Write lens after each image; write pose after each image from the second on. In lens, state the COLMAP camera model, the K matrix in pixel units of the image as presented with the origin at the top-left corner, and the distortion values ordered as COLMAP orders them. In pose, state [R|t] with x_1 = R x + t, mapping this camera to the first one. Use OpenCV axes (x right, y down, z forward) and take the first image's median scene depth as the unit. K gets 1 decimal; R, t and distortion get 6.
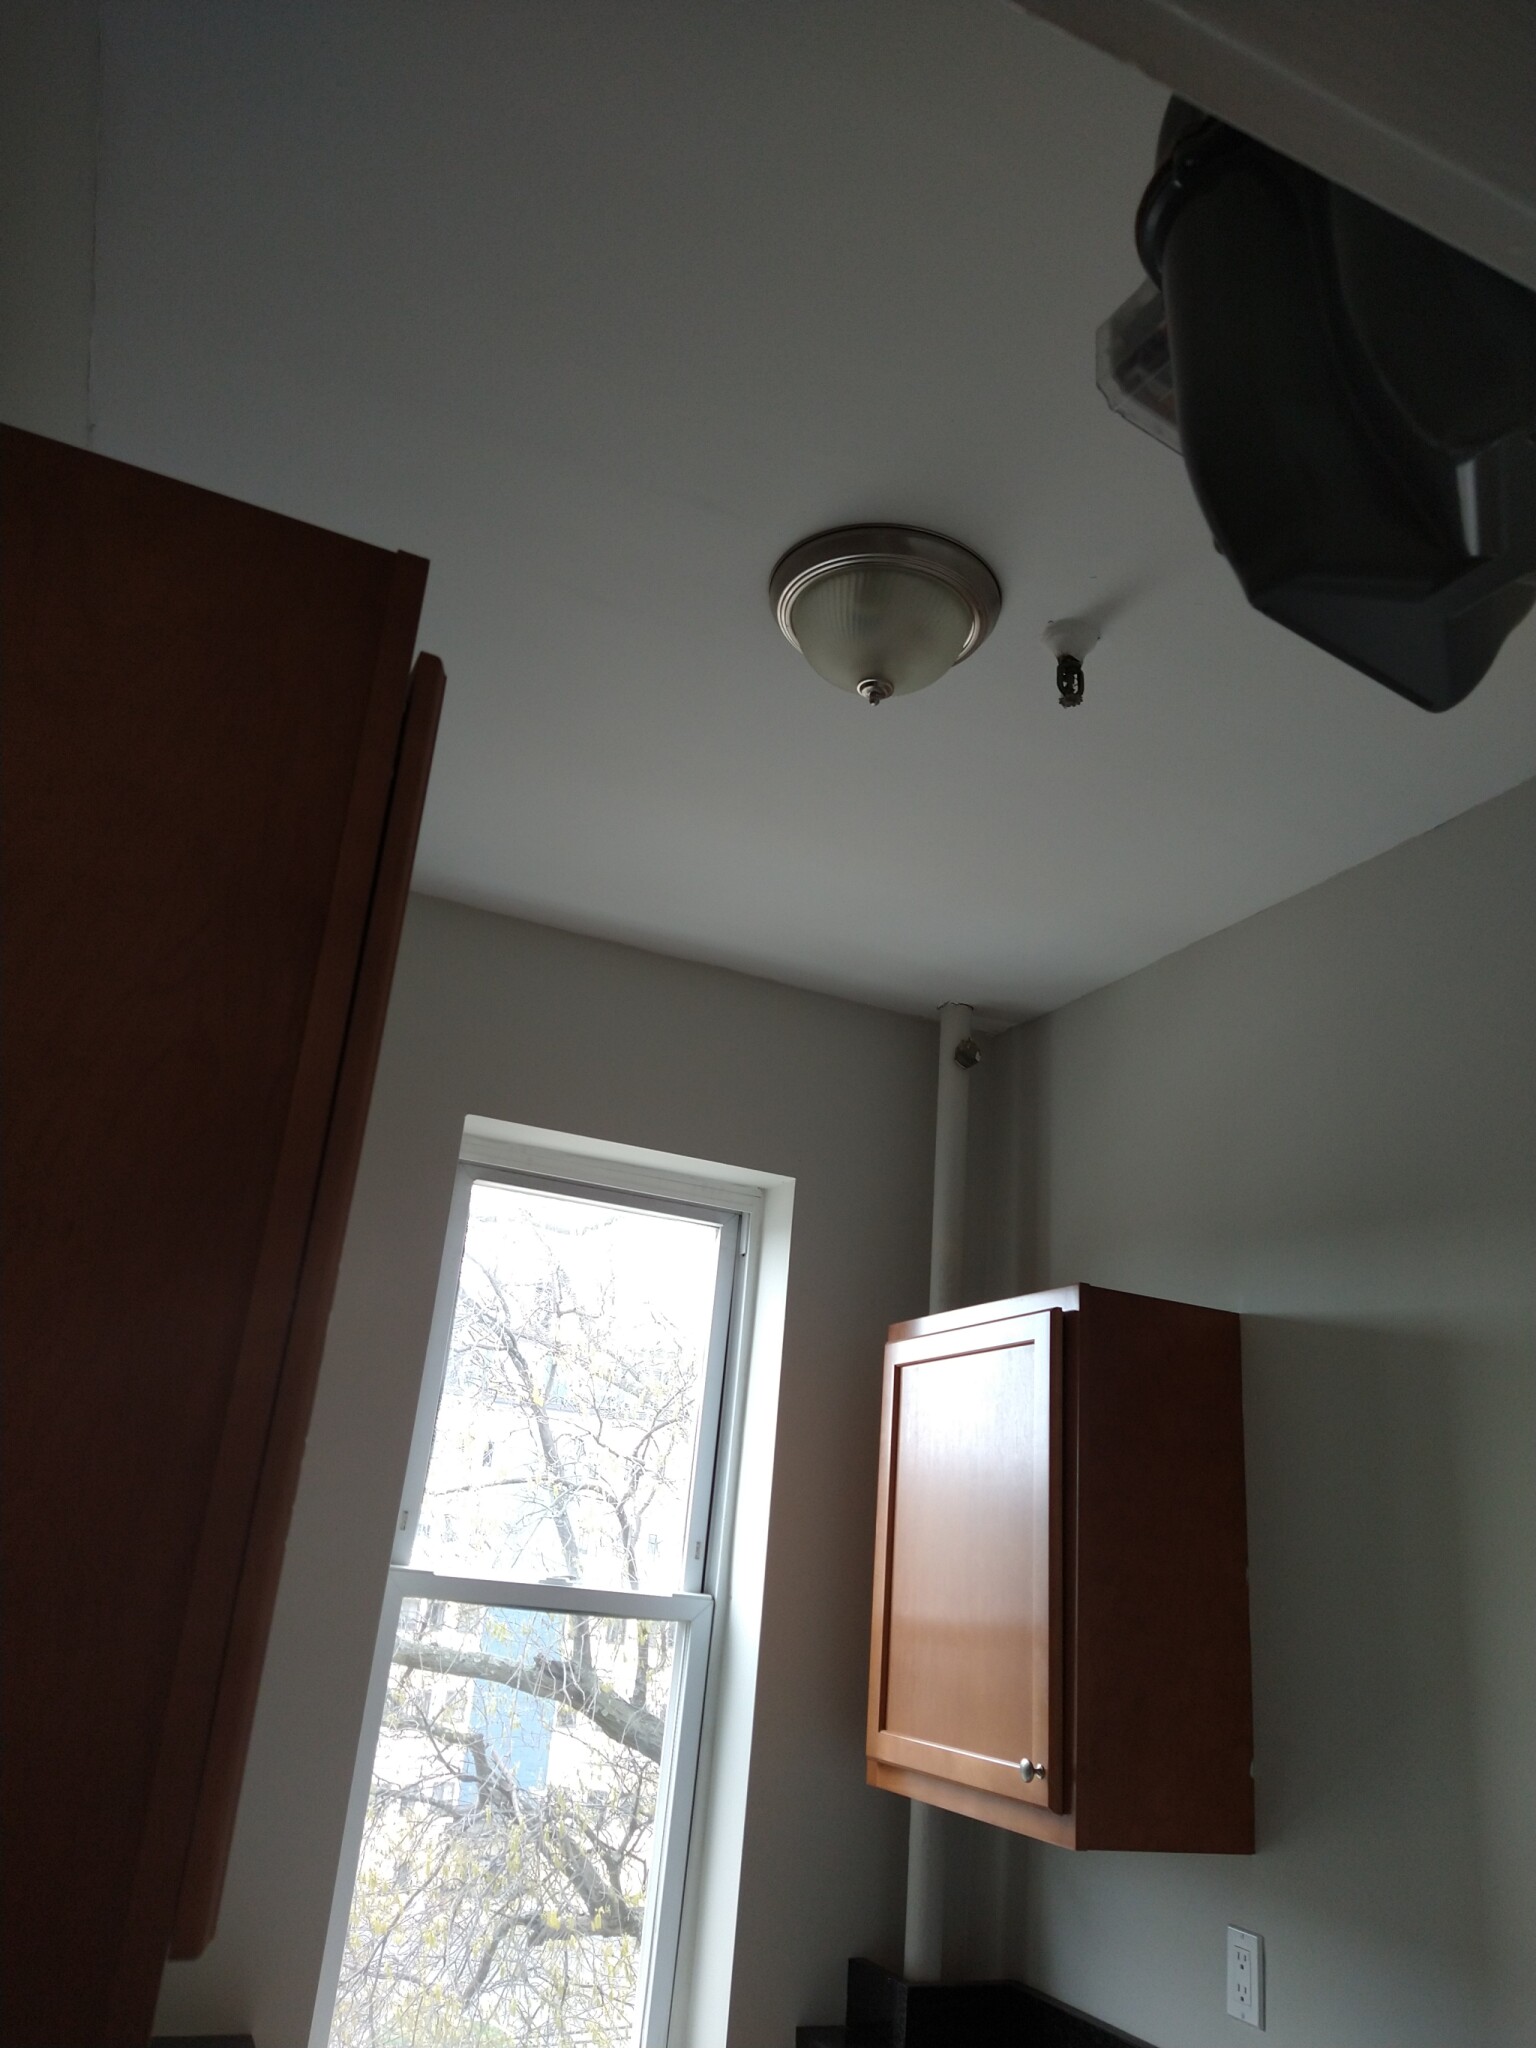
lens RADIAL K [[1522.7, 0, 780.3], [0, 1522.7, 1003.3], [0, 0, 1]] dist [0.085719, -0.116244]
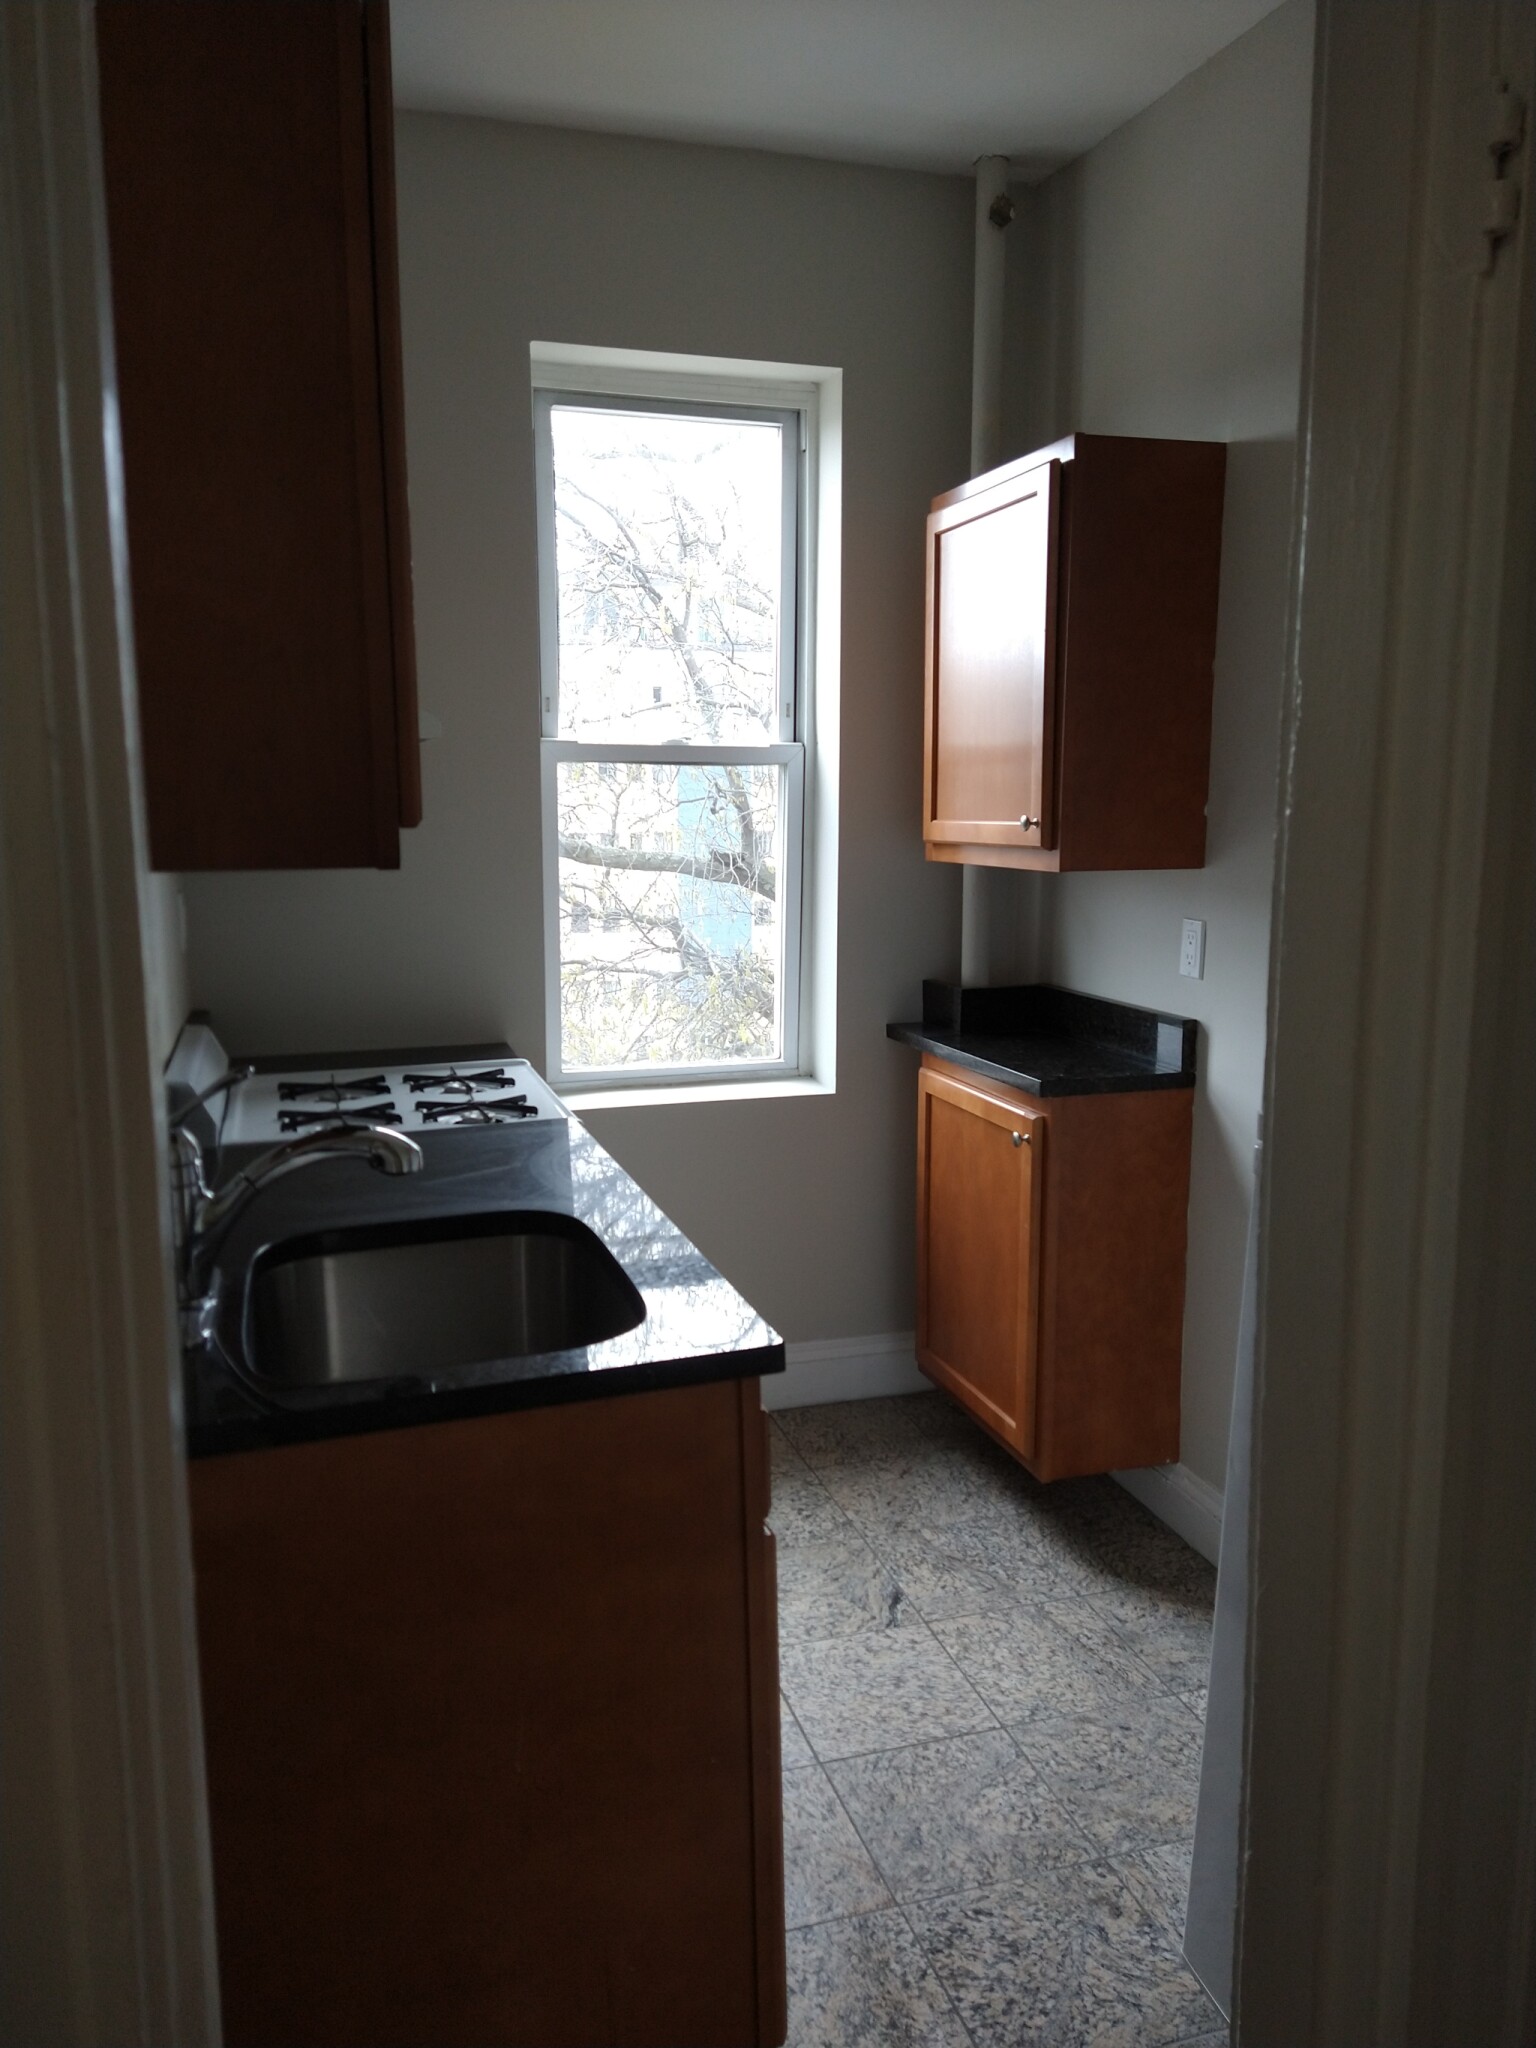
lens RADIAL K [[1522.7, 0, 763.5], [0, 1522.7, 1028.7], [0, 0, 1]] dist [0.085719, -0.116244]
pose [[0.989048, -0.070703, -0.129559, 0.067442], [0.124875, 0.868788, 0.479180, -0.007524], [0.078680, -0.490111, 0.868102, -0.179199]]
